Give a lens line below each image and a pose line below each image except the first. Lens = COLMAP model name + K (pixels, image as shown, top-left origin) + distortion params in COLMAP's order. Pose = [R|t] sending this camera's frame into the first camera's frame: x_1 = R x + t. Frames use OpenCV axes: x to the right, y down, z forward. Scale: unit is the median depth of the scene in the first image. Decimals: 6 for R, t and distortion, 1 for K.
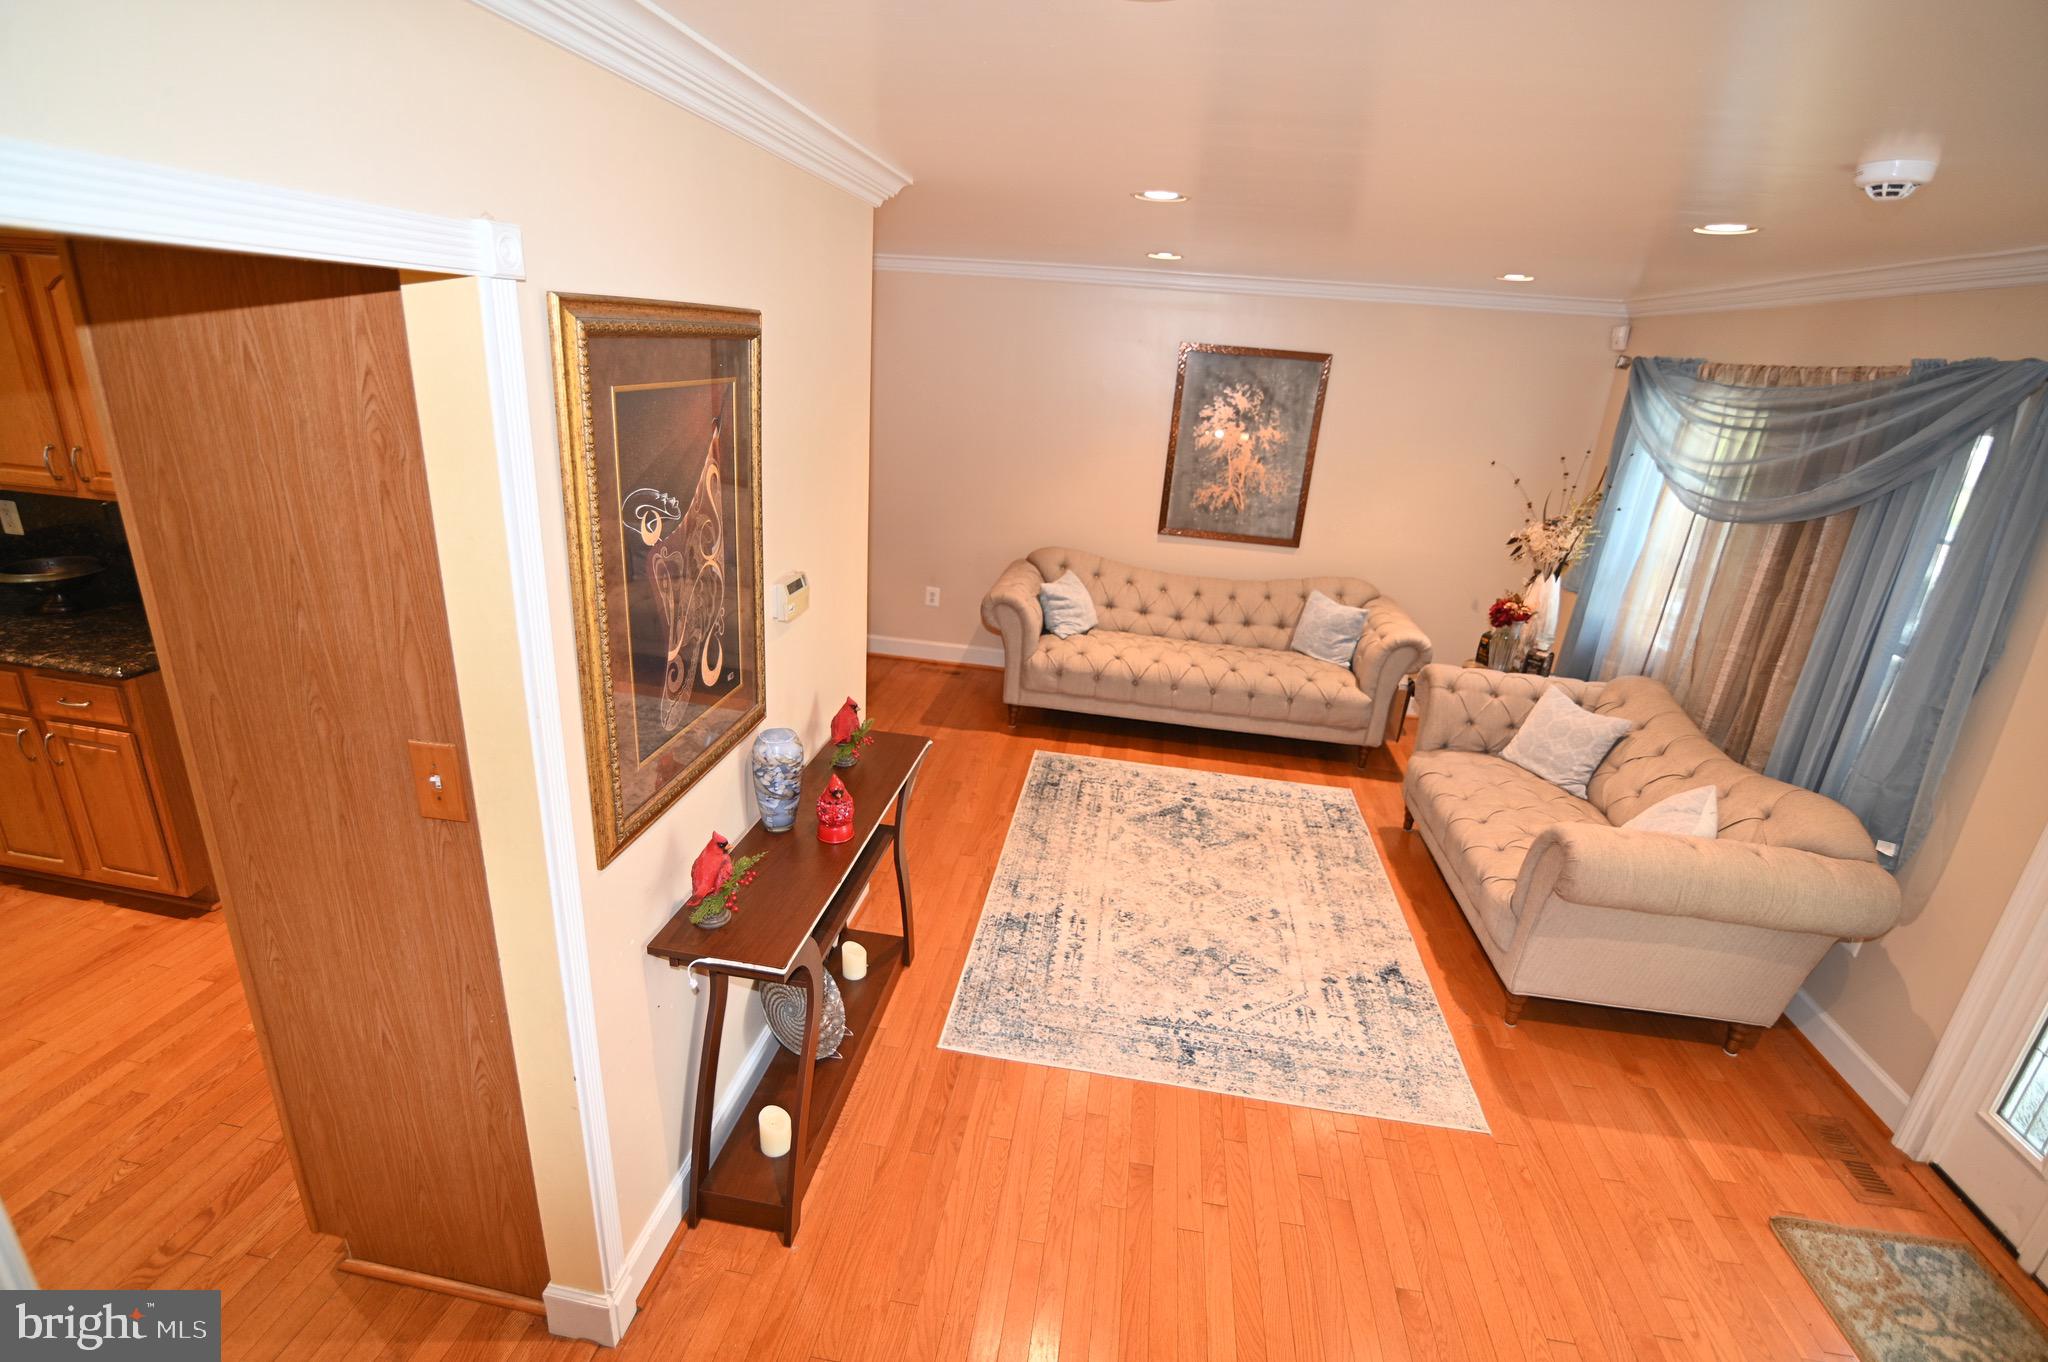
lens RADIAL K [[935.5, 0, 1035.9], [0, 935.5, 684.4], [0, 0, 1]] dist [-0.020506, 0.000630]
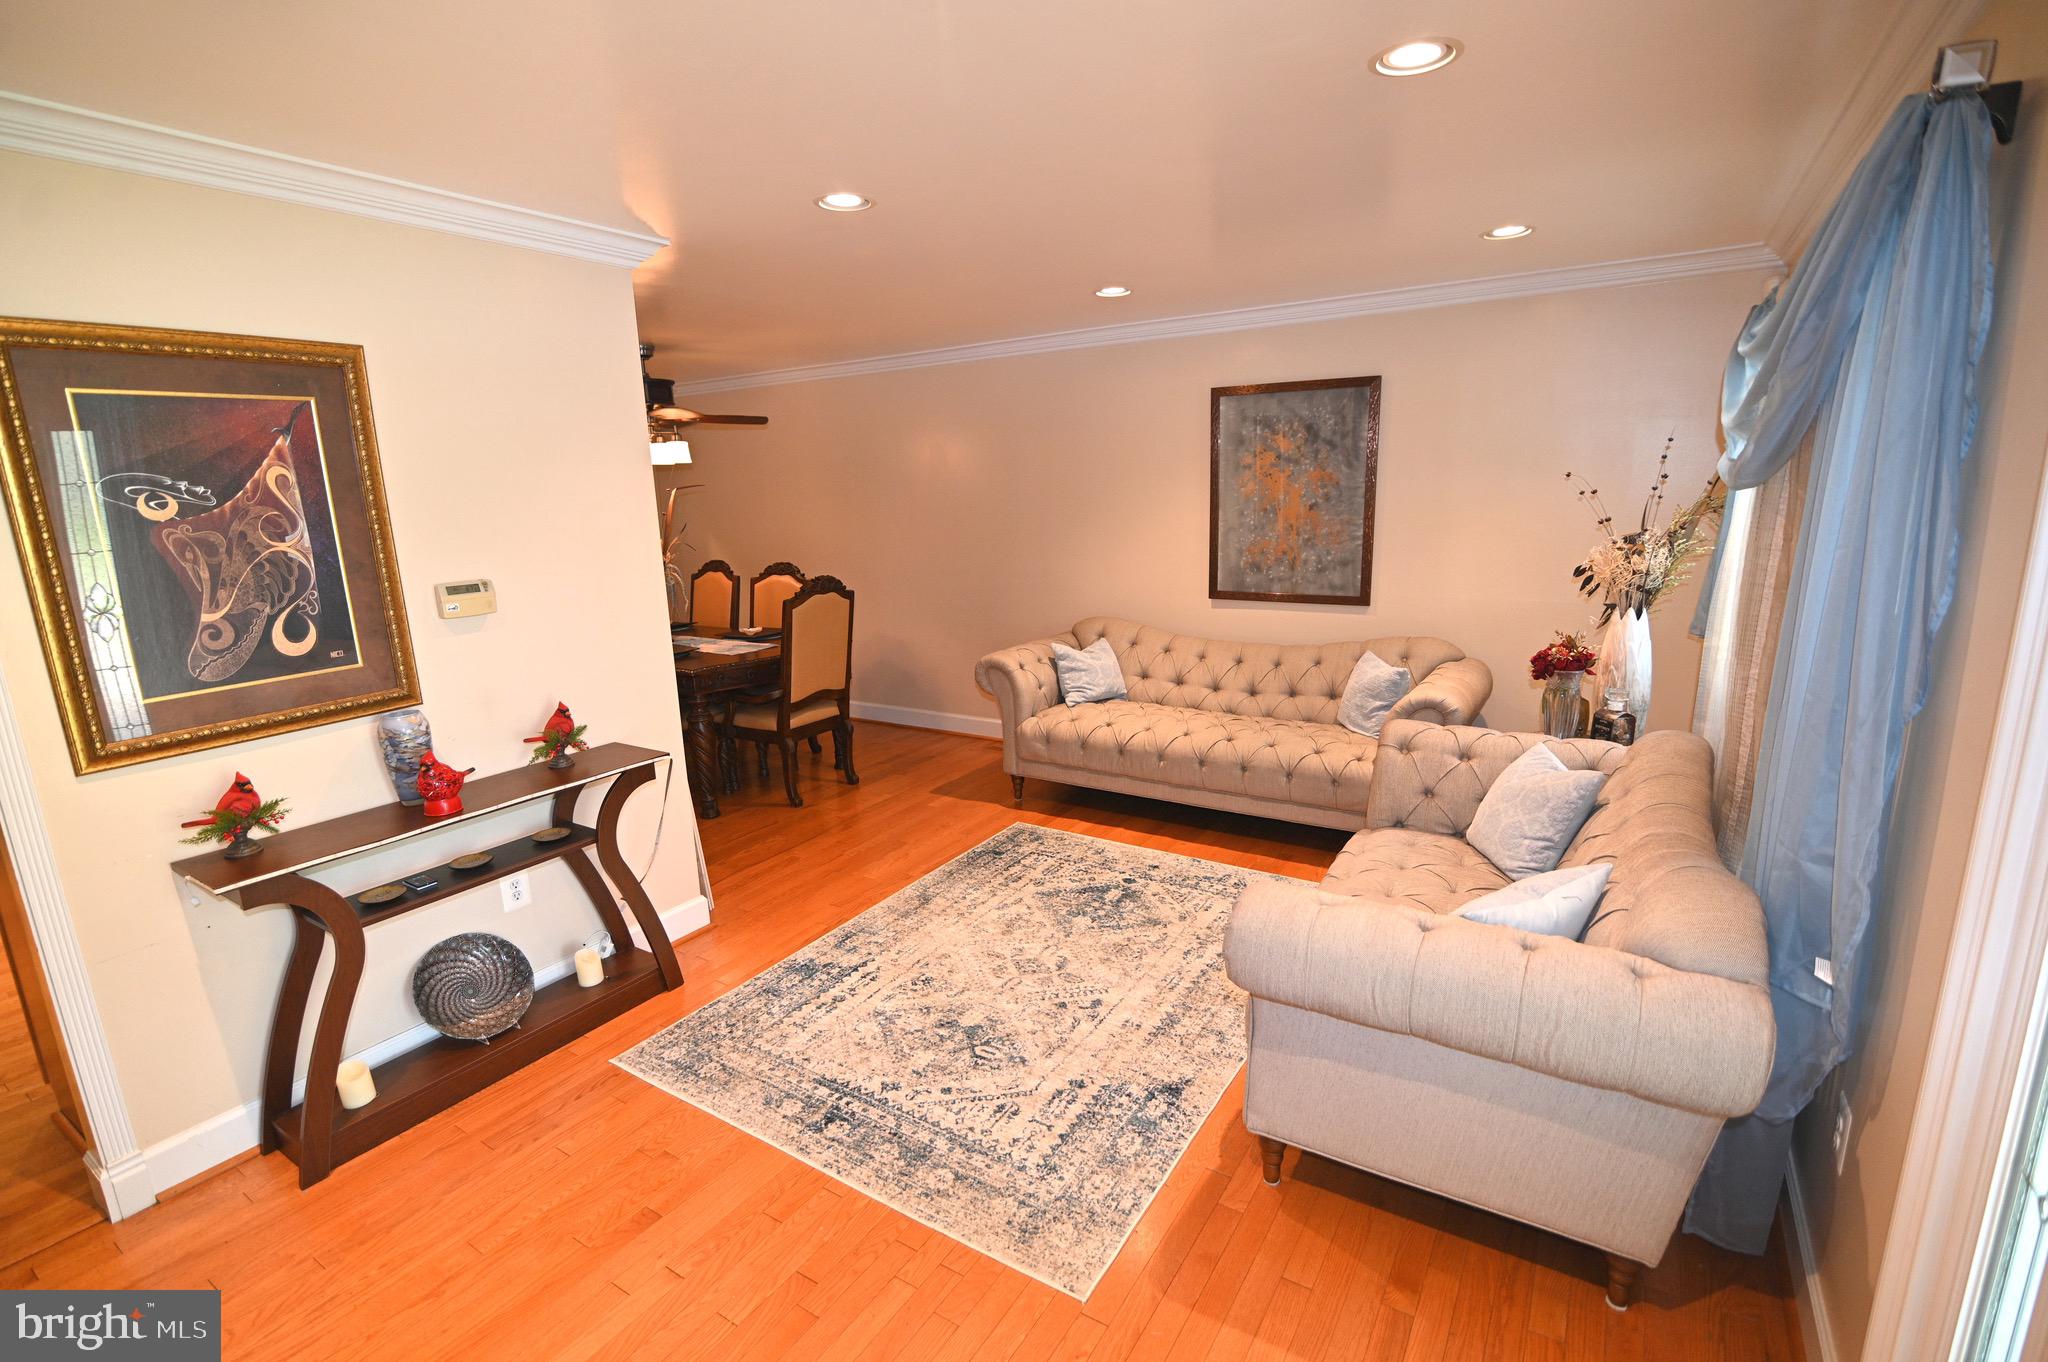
lens RADIAL K [[944.0, 0, 1041.1], [0, 944.0, 689.3], [0, 0, 1]] dist [-0.024551, 0.001752]
pose [[0.904765, -0.006305, -0.425864, 0.481490], [-0.054804, 0.989855, -0.131088, 0.070221], [0.422370, 0.141943, 0.895241, 0.169266]]
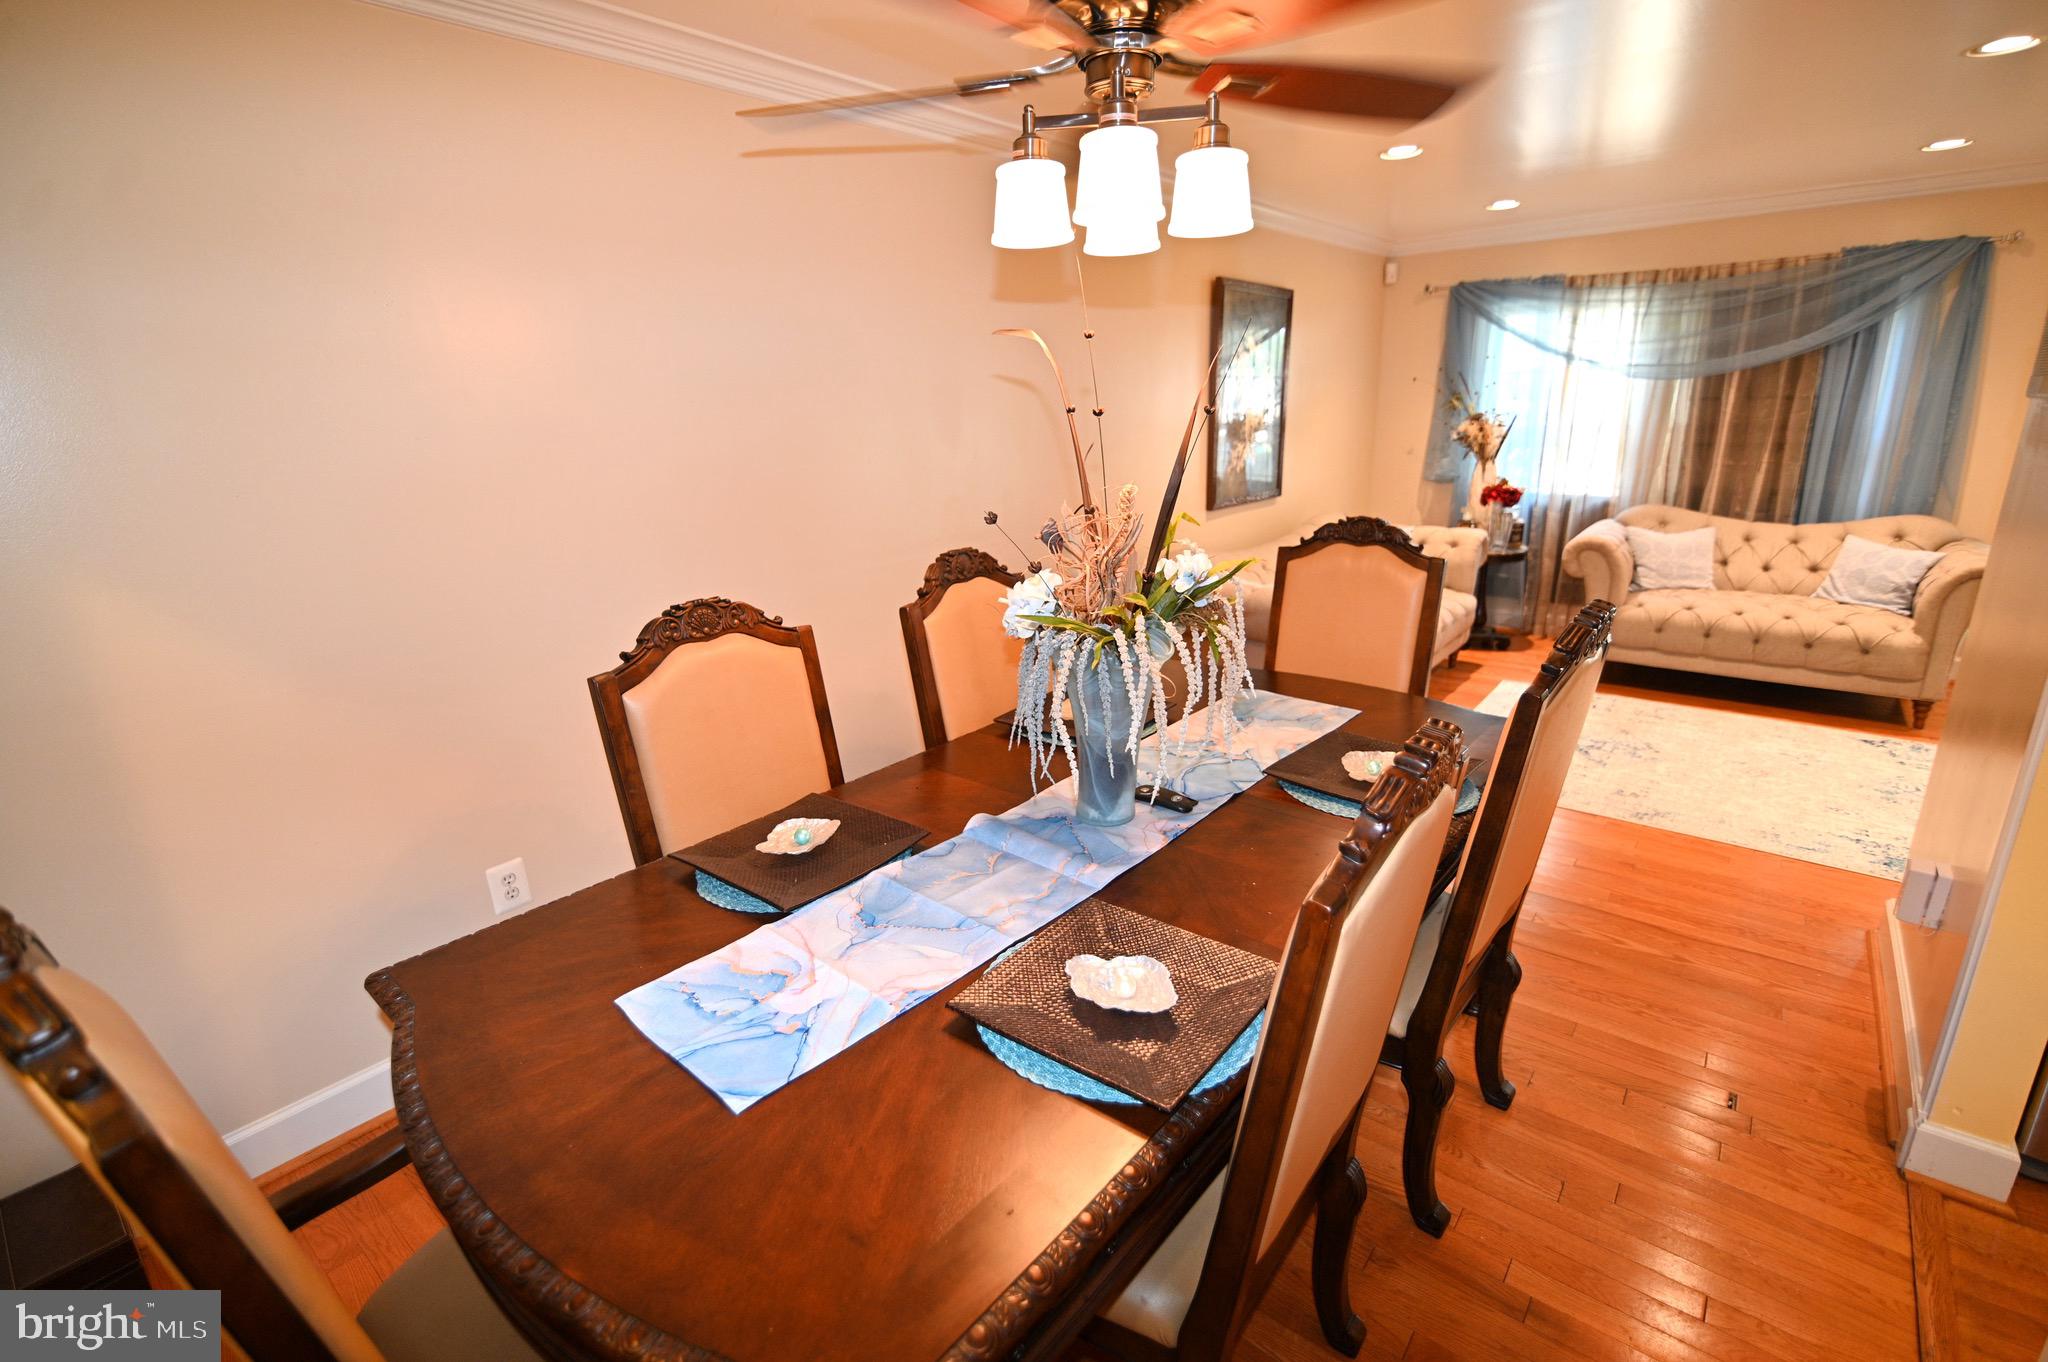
lens RADIAL K [[929.8, 0, 1024.0], [0, 929.8, 681.0], [0, 0, 1]] dist [-0.022957, 0.002022]
pose [[0.527166, -0.332503, 0.782009, -0.885958], [0.360922, 0.920747, 0.148189, -0.275429], [-0.769305, 0.204124, 0.605395, 0.868190]]
